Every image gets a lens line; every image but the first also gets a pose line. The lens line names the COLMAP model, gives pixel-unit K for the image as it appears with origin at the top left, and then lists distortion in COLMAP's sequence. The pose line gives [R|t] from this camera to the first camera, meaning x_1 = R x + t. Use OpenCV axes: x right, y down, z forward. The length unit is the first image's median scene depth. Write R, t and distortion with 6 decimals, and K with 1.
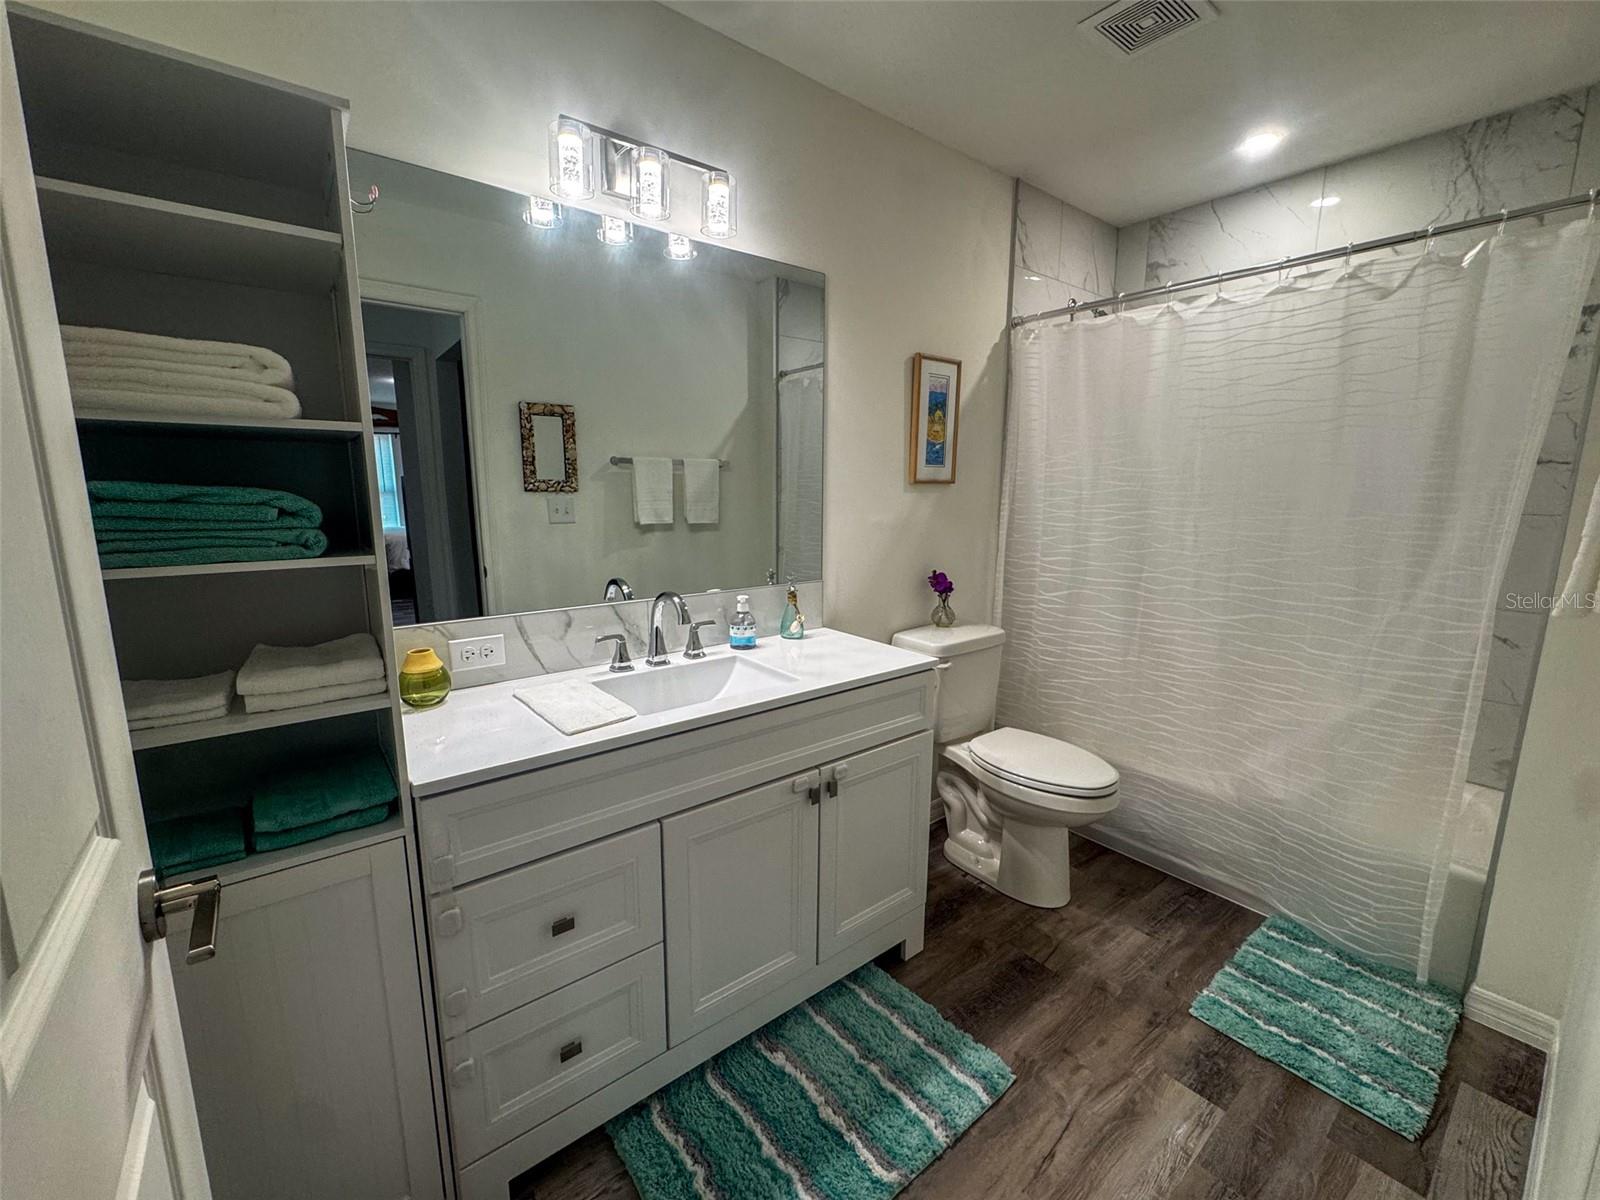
lens RADIAL K [[664.2, 0, 795.3], [0, 664.2, 604.1], [0, 0, 1]] dist [-0.002114, 0.000118]
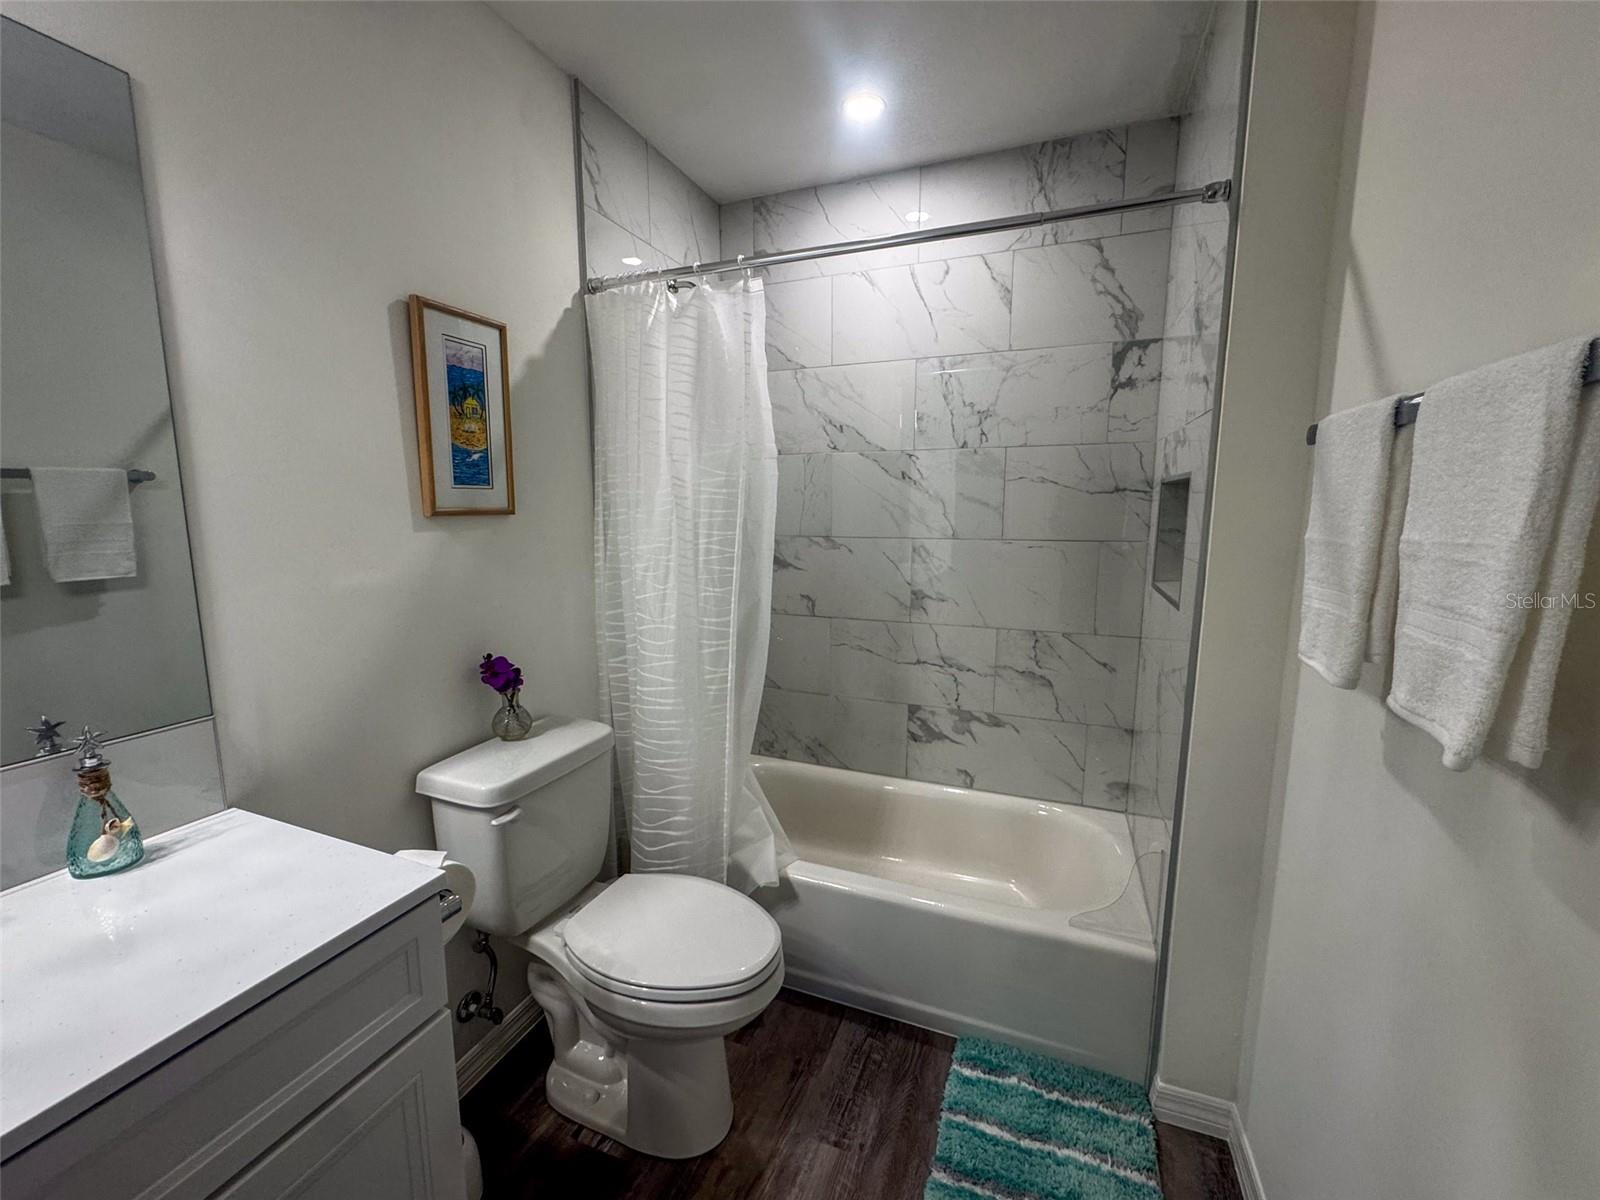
lens RADIAL K [[664.2, 0, 795.3], [0, 664.2, 604.1], [0, 0, 1]] dist [-0.002114, 0.000118]
pose [[0.870890, -0.074270, 0.485835, 0.165744], [0.087628, 0.996142, -0.004799, -0.070888], [-0.483604, 0.046753, 0.874038, 0.322778]]
